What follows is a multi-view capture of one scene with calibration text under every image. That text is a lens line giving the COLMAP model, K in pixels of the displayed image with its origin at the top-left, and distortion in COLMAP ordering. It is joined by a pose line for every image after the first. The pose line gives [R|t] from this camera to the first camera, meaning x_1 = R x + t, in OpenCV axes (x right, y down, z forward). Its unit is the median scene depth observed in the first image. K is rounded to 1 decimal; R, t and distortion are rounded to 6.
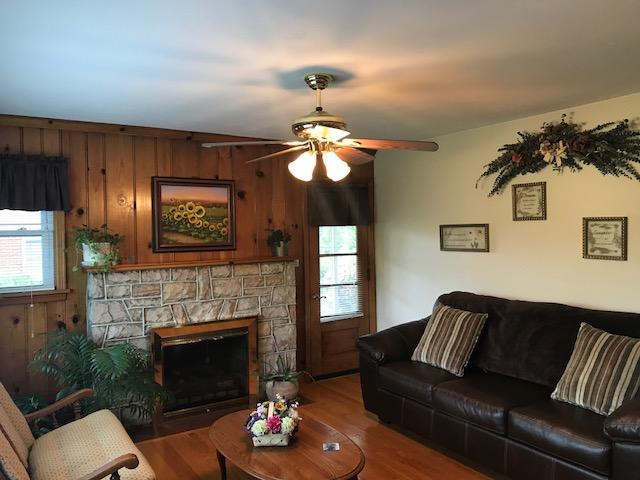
lens RADIAL K [[519.3, 0, 321.4], [0, 519.3, 241.8], [0, 0, 1]] dist [0.023397, -0.025490]
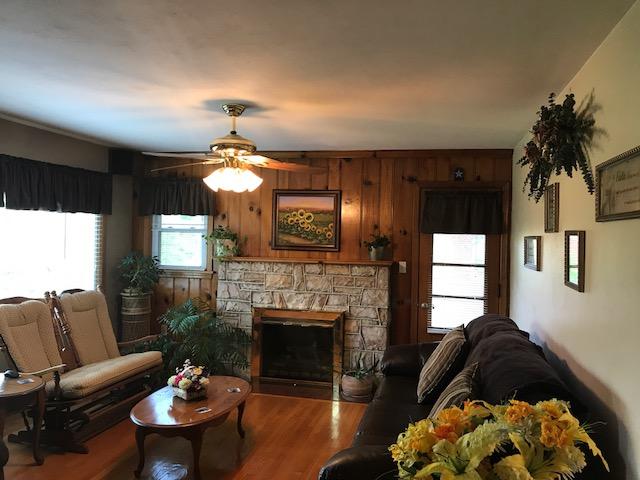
lens RADIAL K [[519.3, 0, 323.1], [0, 519.3, 236.6], [0, 0, 1]] dist [0.023397, -0.025490]
pose [[0.693539, 0.036605, -0.719489, 0.650347], [-0.051987, 0.998648, 0.000696, -0.016886], [0.718541, 0.036921, 0.694504, 0.204336]]
